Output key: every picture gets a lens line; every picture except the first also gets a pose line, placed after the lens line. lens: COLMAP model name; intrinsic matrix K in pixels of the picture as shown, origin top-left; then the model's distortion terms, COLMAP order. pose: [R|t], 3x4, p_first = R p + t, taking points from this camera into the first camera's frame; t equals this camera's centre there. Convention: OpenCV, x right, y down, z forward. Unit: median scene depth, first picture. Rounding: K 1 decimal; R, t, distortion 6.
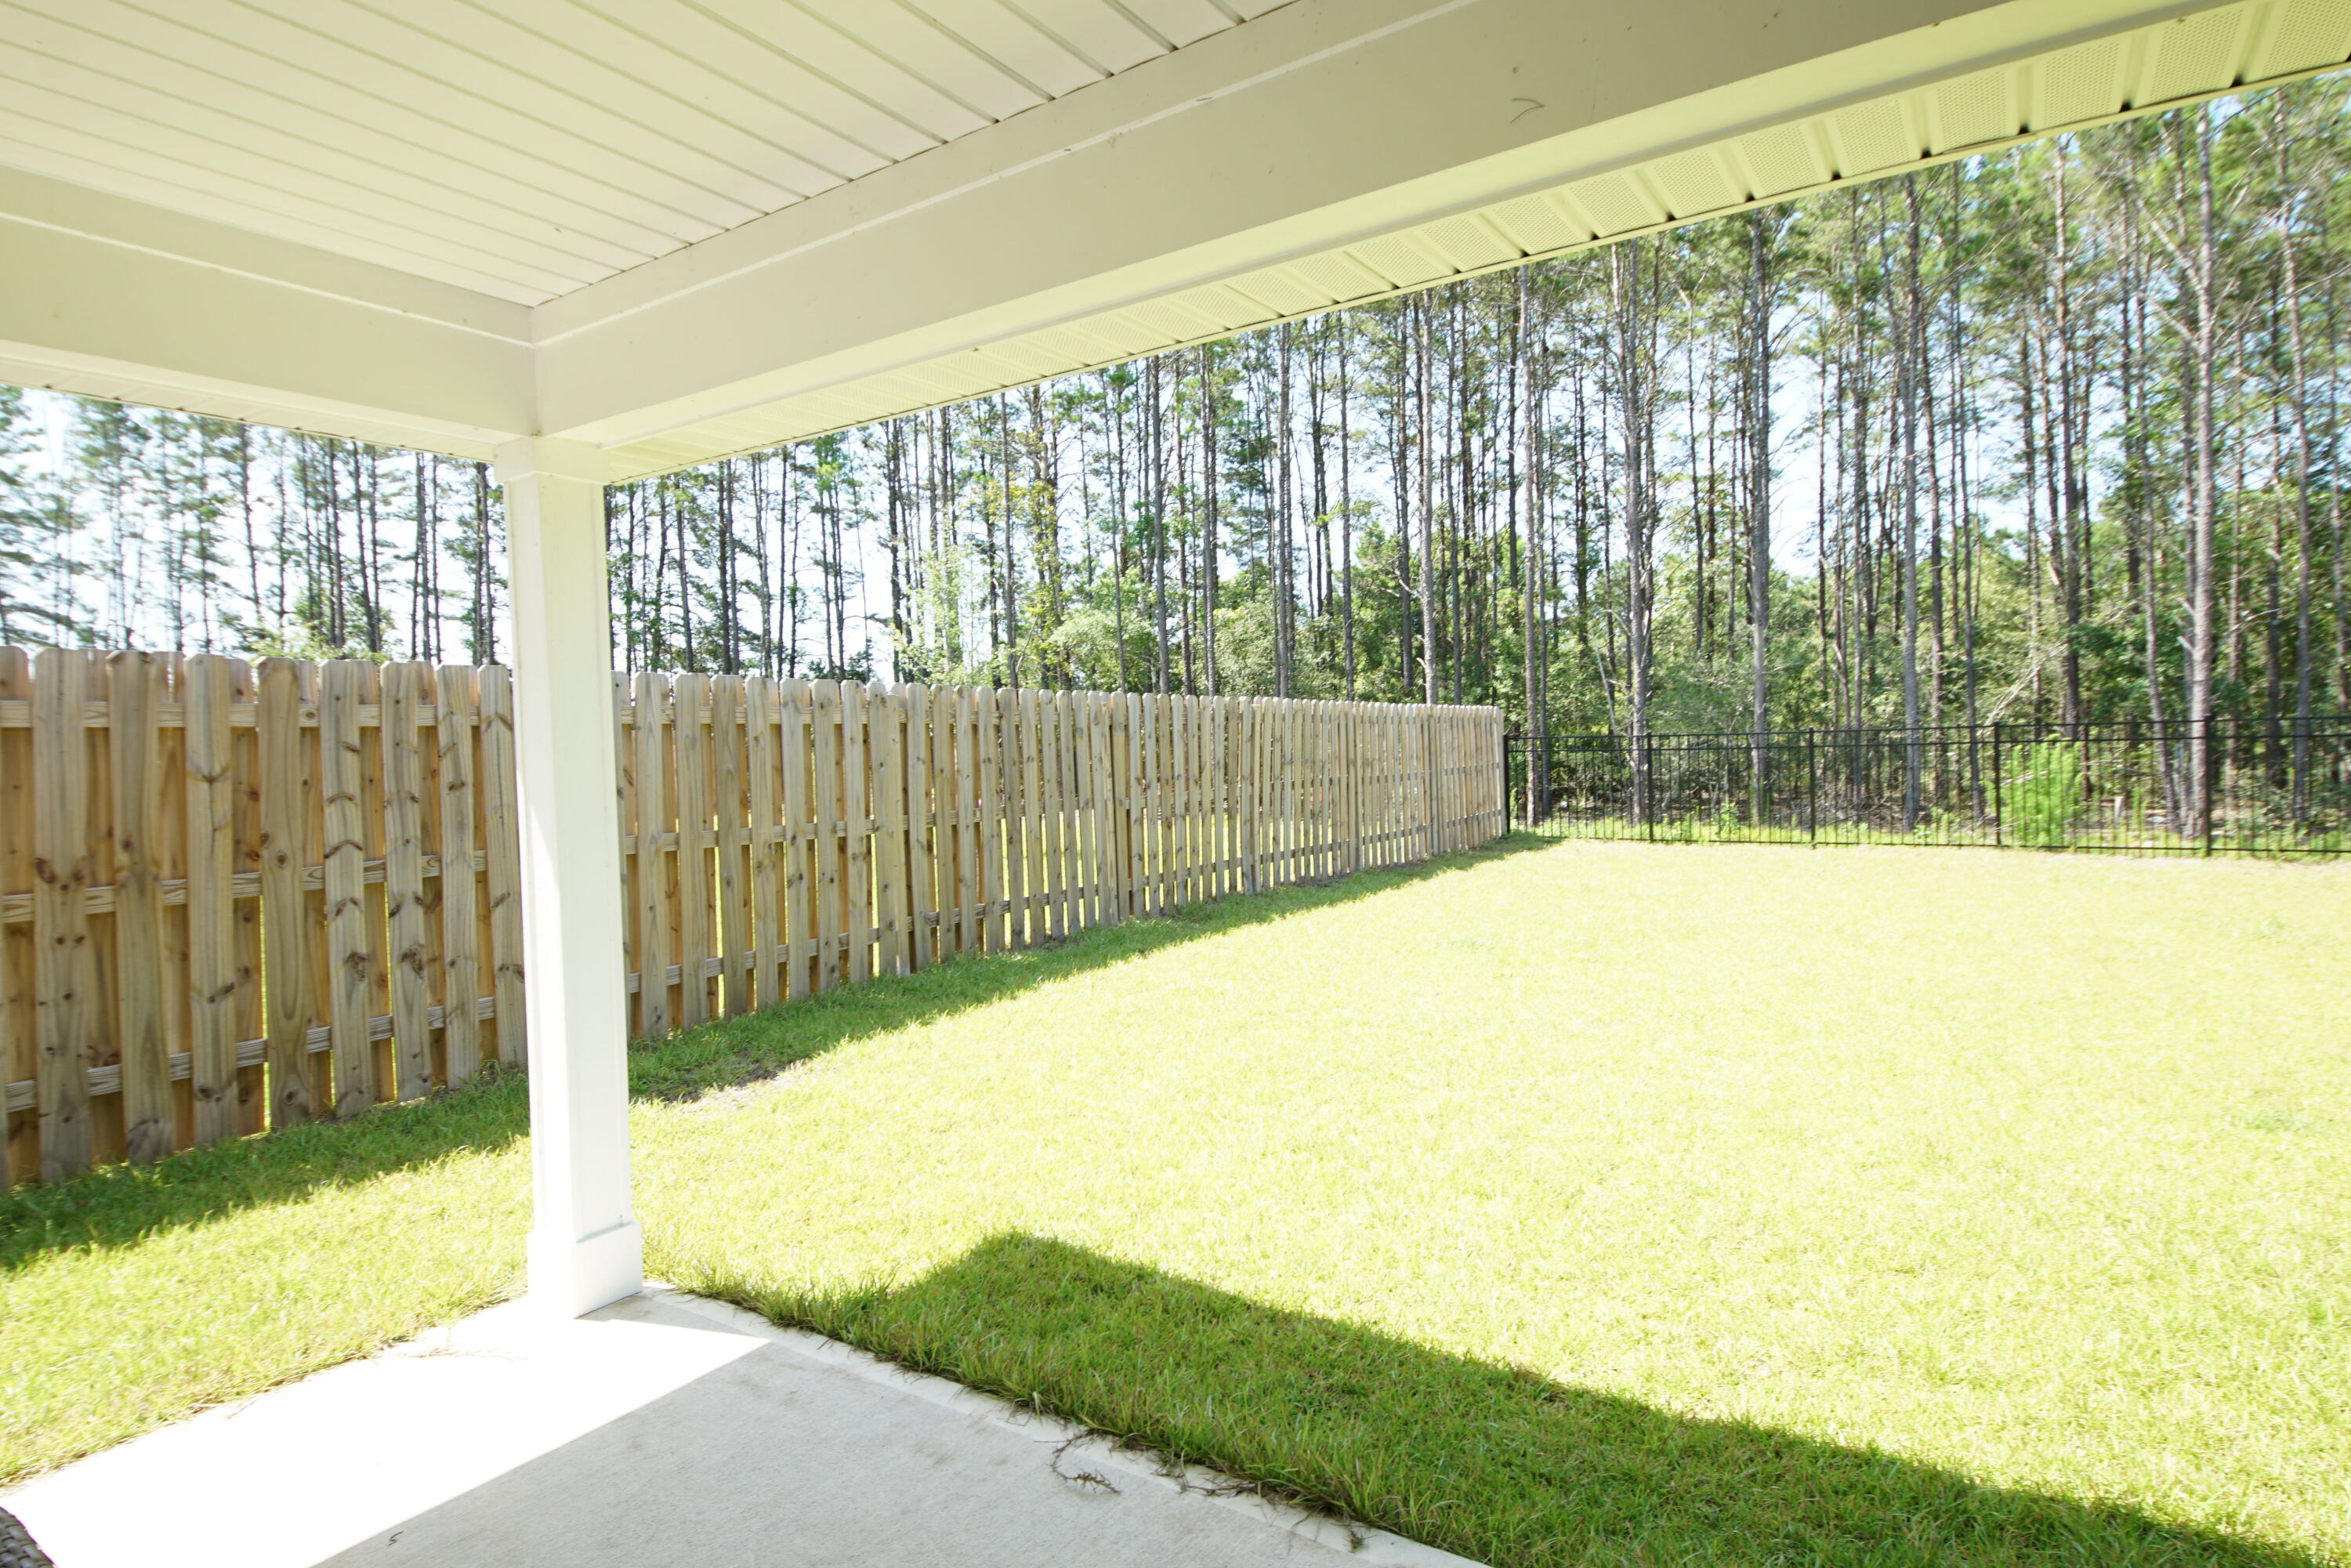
lens RADIAL K [[1265.4, 0, 1182.5], [0, 1265.4, 784.4], [0, 0, 1]] dist [0.030463, -0.027084]
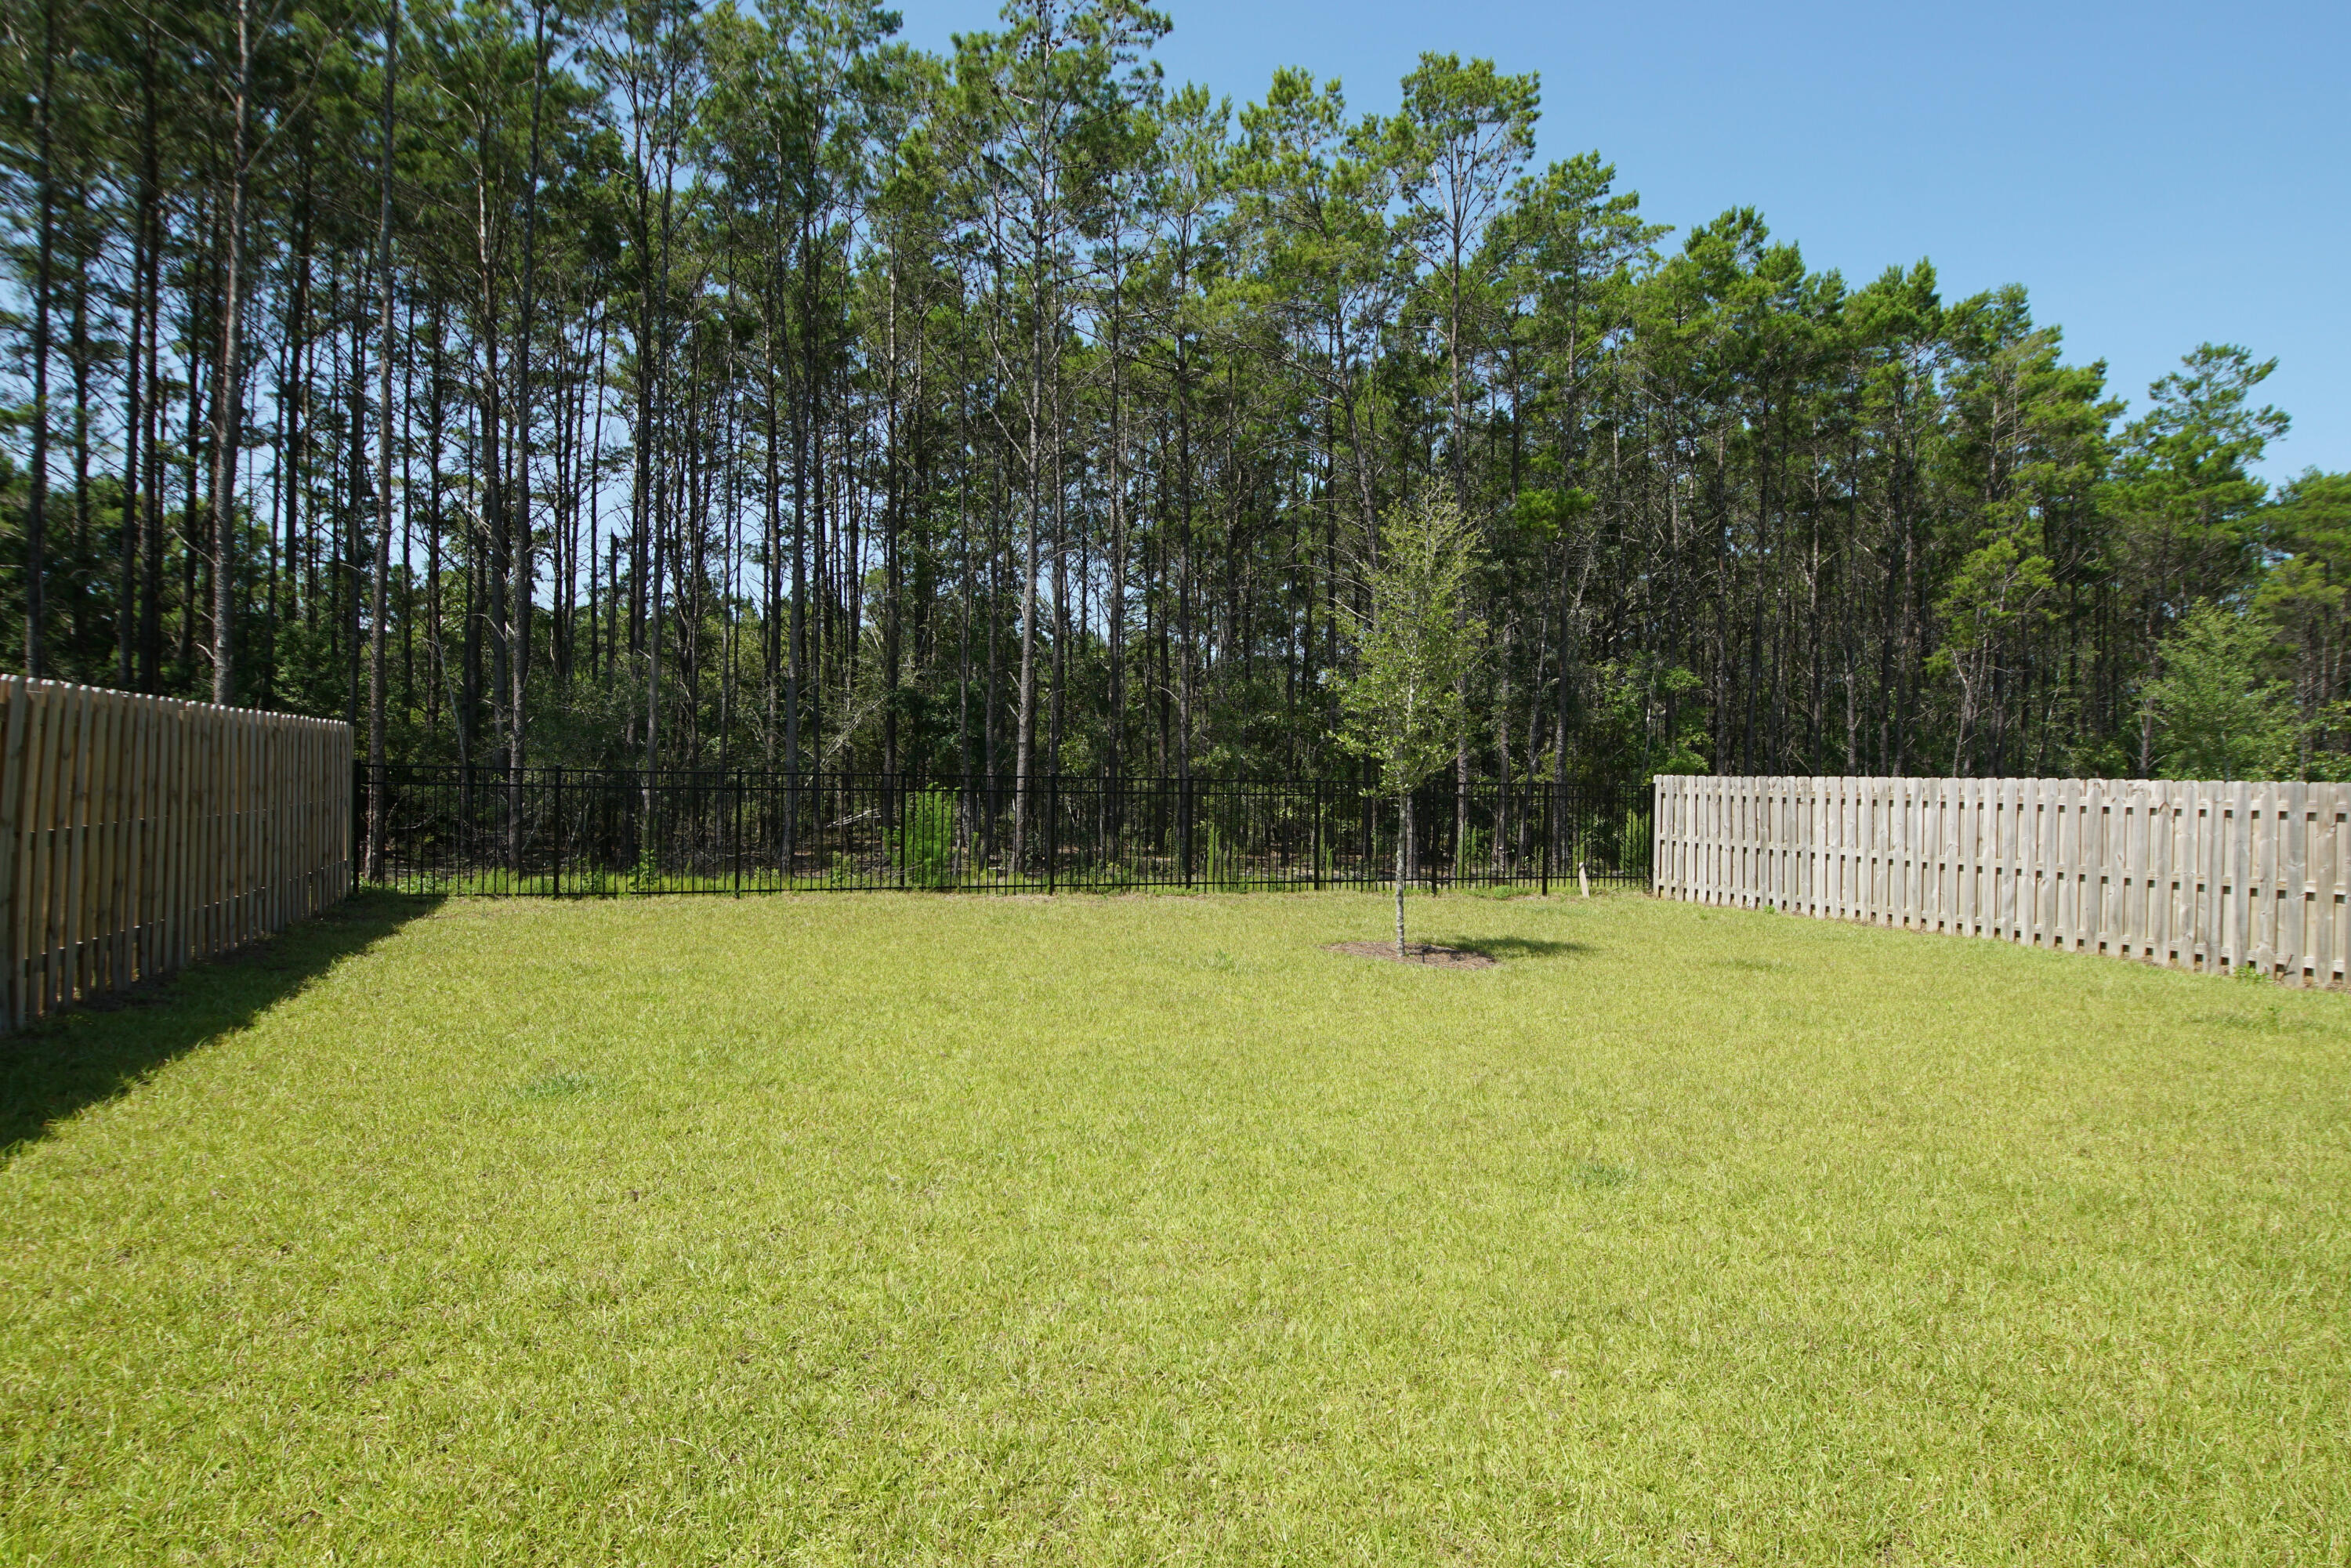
lens RADIAL K [[1265.4, 0, 1189.2], [0, 1265.4, 773.2], [0, 0, 1]] dist [0.030463, -0.027084]
pose [[0.625030, 0.039299, 0.779611, -0.027404], [-0.010304, 0.999060, -0.042099, -0.004965], [-0.780533, 0.018280, 0.624848, 0.157003]]
